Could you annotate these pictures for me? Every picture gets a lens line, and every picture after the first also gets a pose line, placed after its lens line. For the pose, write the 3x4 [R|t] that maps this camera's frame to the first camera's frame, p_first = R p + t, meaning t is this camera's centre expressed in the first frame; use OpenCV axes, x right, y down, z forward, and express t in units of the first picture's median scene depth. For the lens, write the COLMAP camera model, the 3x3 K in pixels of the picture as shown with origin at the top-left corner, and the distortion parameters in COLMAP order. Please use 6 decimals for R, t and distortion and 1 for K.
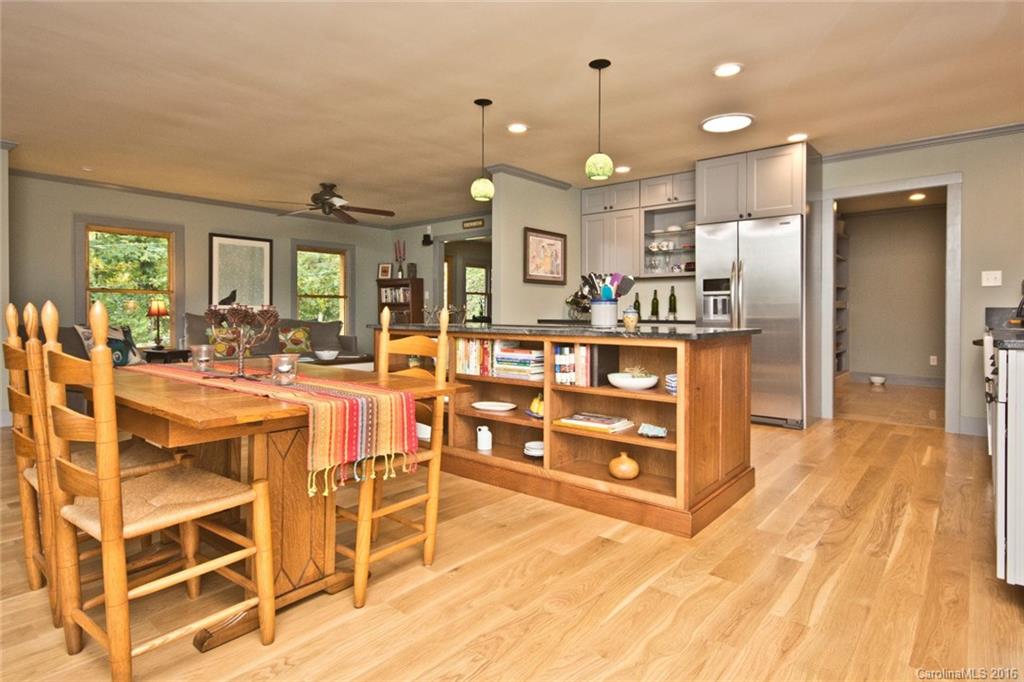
lens RADIAL K [[563.5, 0, 489.6], [0, 563.5, 309.0], [0, 0, 1]] dist [0.003910, -0.000074]
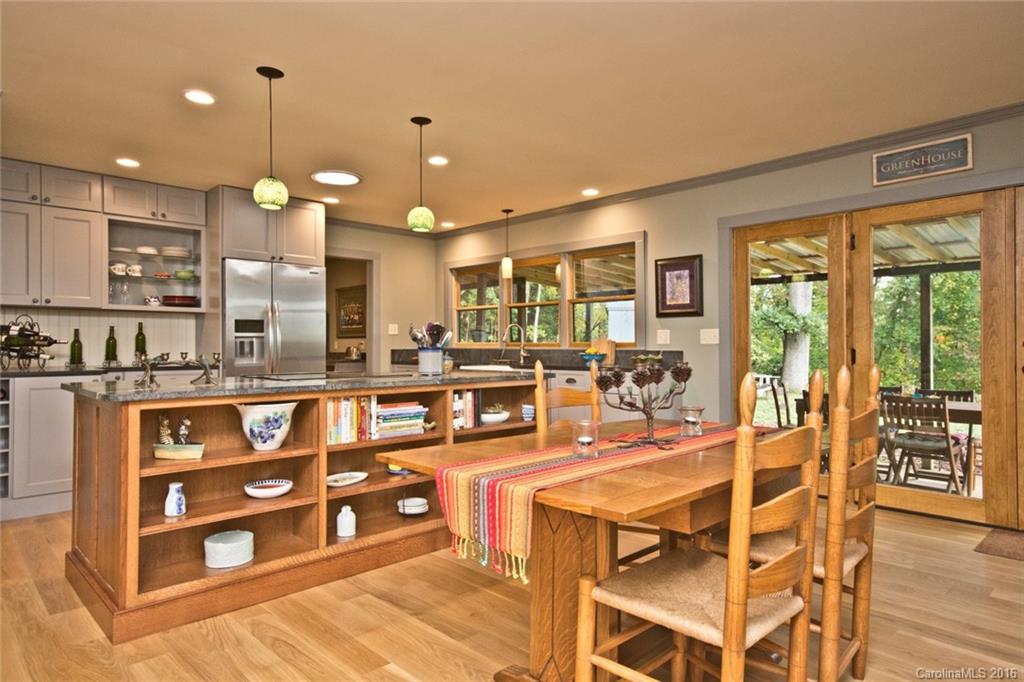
lens RADIAL K [[627.8, 0, 512.0], [0, 627.8, 341.0], [0, 0, 1]] dist [-0.001626, -0.000155]
pose [[0.097921, 0.006118, 0.995175, -0.885274], [-0.002633, 0.999979, -0.005888, -0.020188], [-0.995191, -0.002044, 0.097935, 0.697524]]
